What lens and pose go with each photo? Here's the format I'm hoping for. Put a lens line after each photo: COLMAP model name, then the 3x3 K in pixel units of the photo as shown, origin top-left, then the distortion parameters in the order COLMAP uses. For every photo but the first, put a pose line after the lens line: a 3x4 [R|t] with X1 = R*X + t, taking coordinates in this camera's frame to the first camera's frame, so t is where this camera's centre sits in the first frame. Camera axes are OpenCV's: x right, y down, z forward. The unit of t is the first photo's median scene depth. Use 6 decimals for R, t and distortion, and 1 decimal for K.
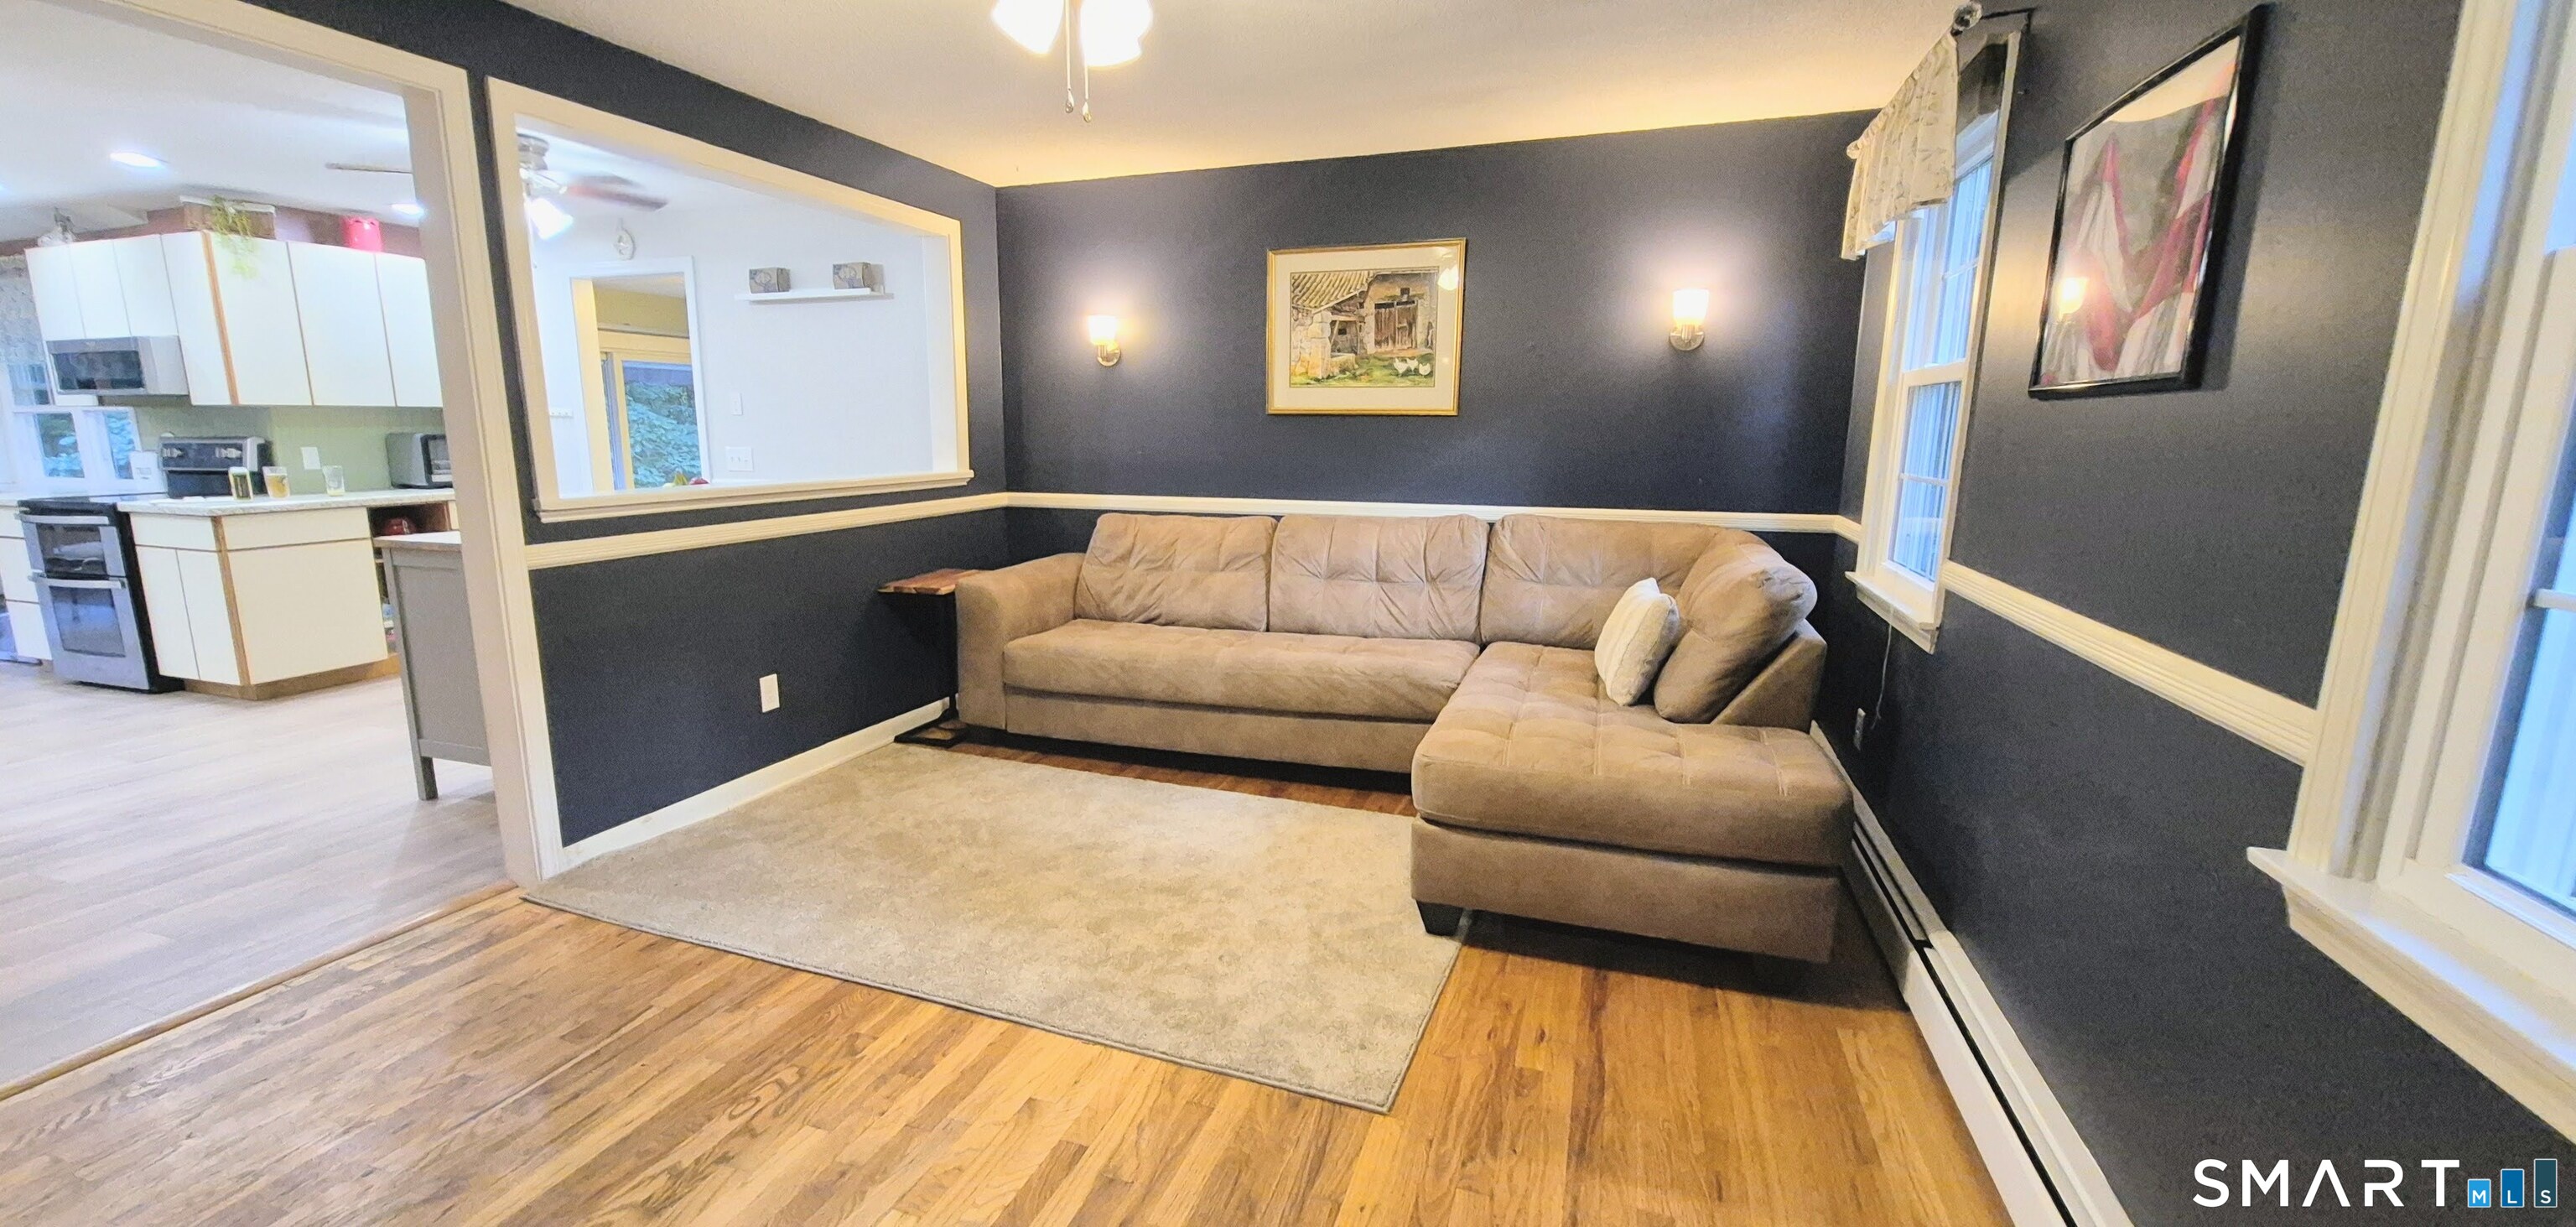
lens RADIAL K [[1060.4, 0, 1227.3], [0, 1060.4, 619.1], [0, 0, 1]] dist [-0.002021, -0.000154]
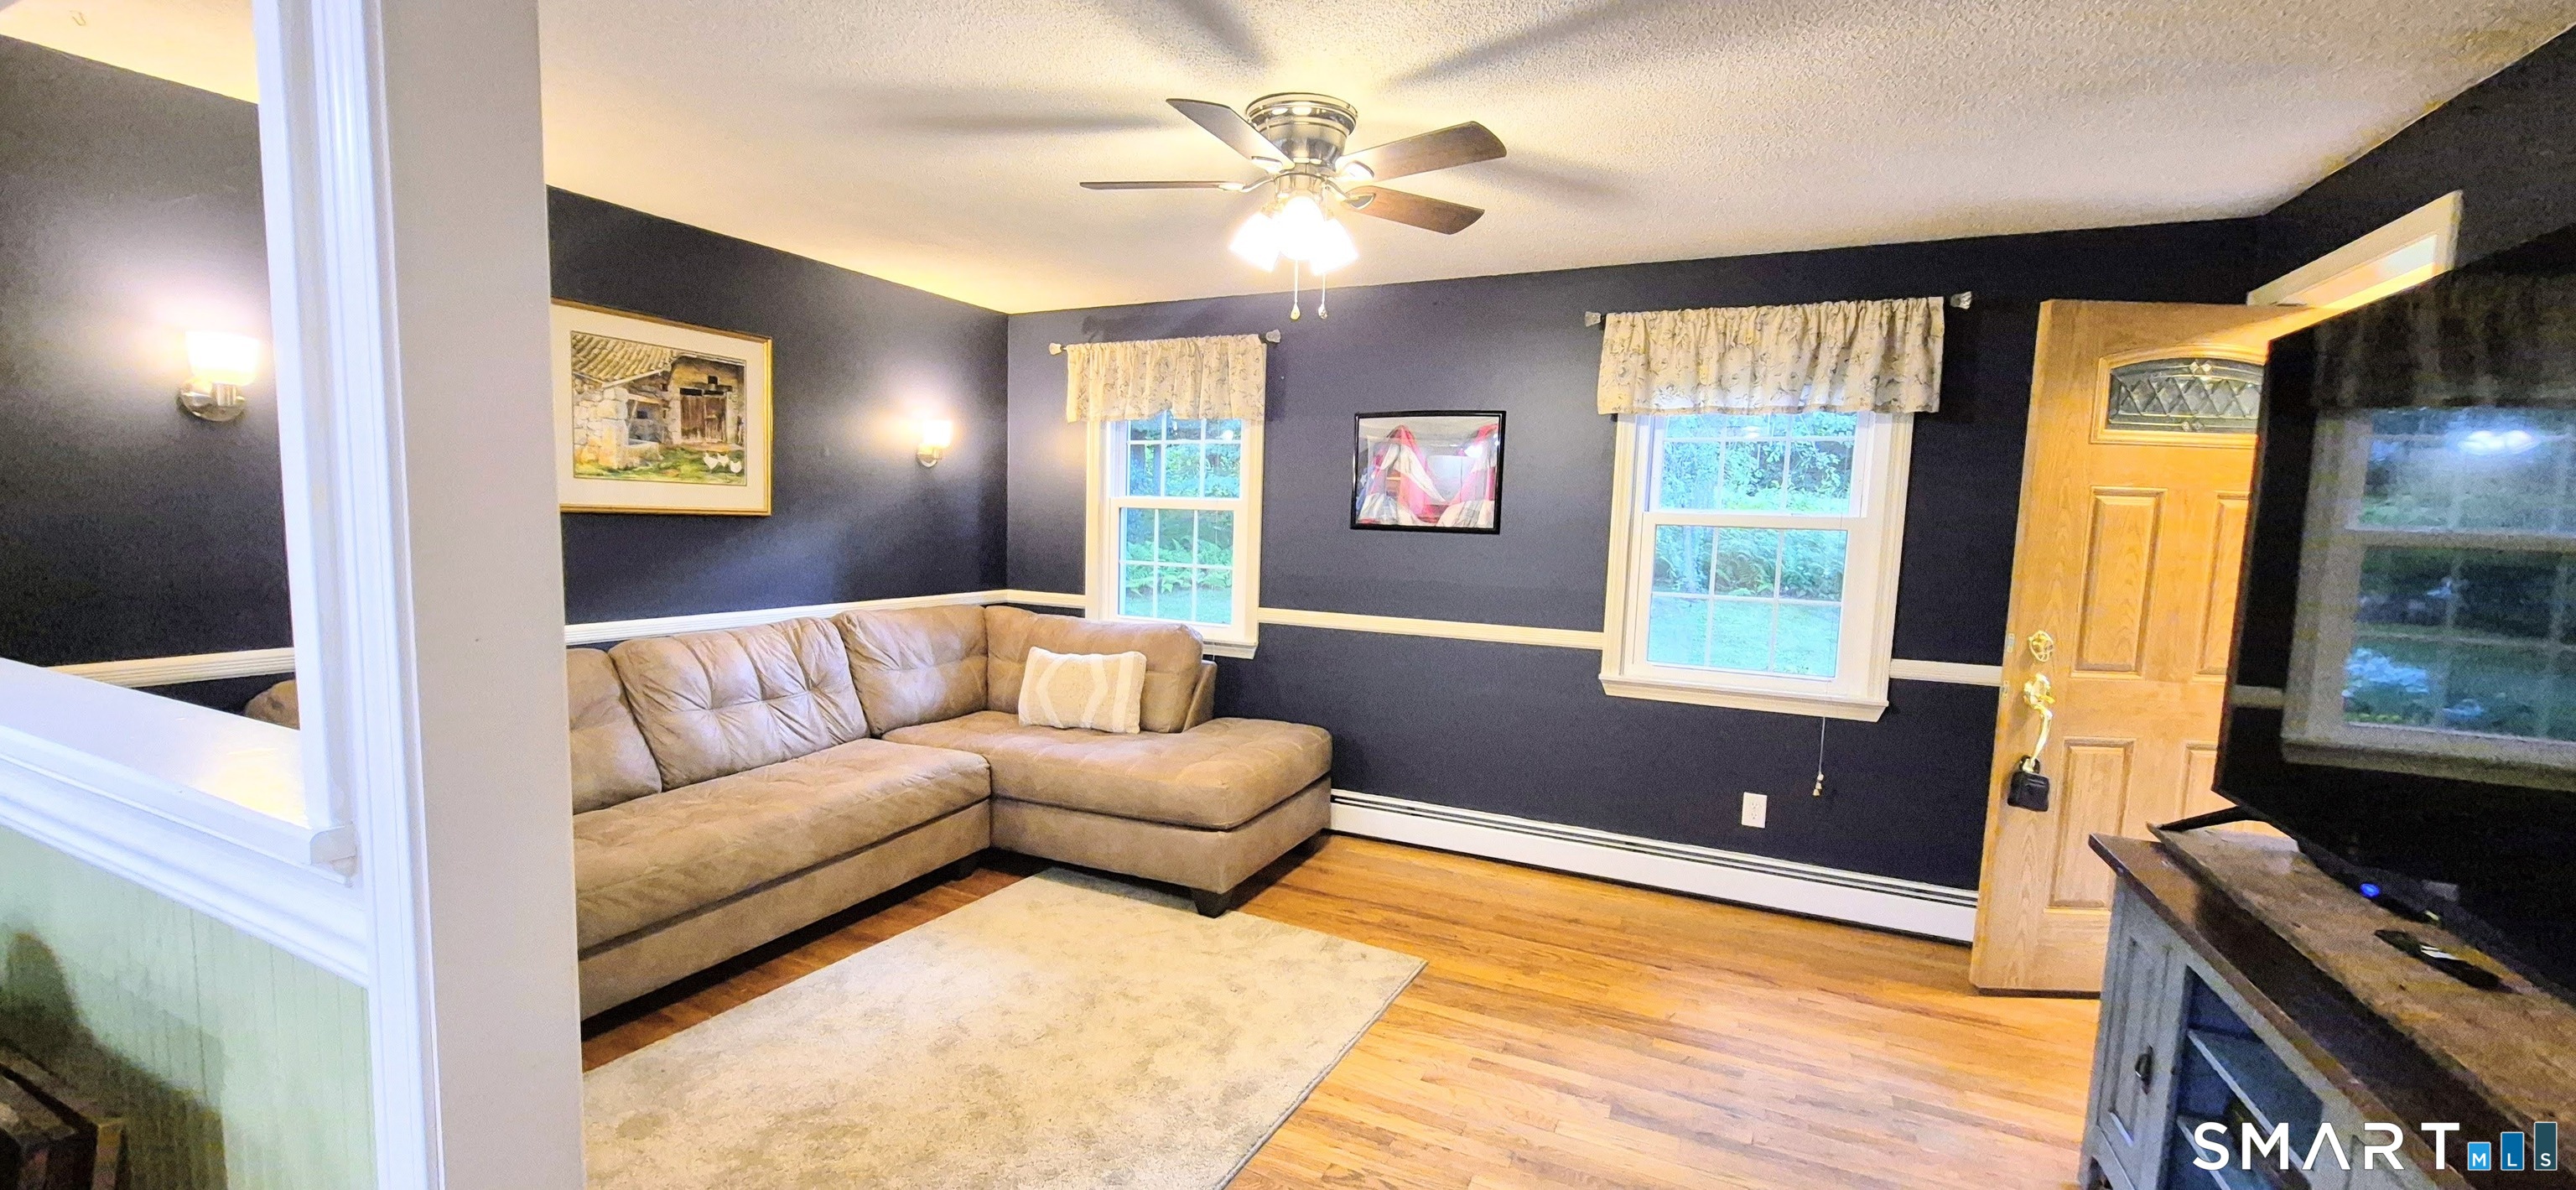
lens RADIAL K [[1019.2, 0, 1273.3], [0, 1019.2, 618.6], [0, 0, 1]] dist [-0.001667, -0.000800]
pose [[0.107347, -0.101169, 0.989061, -0.653093], [0.149486, 0.985143, 0.084544, -0.110440], [-0.982919, 0.138775, 0.120875, 0.451009]]
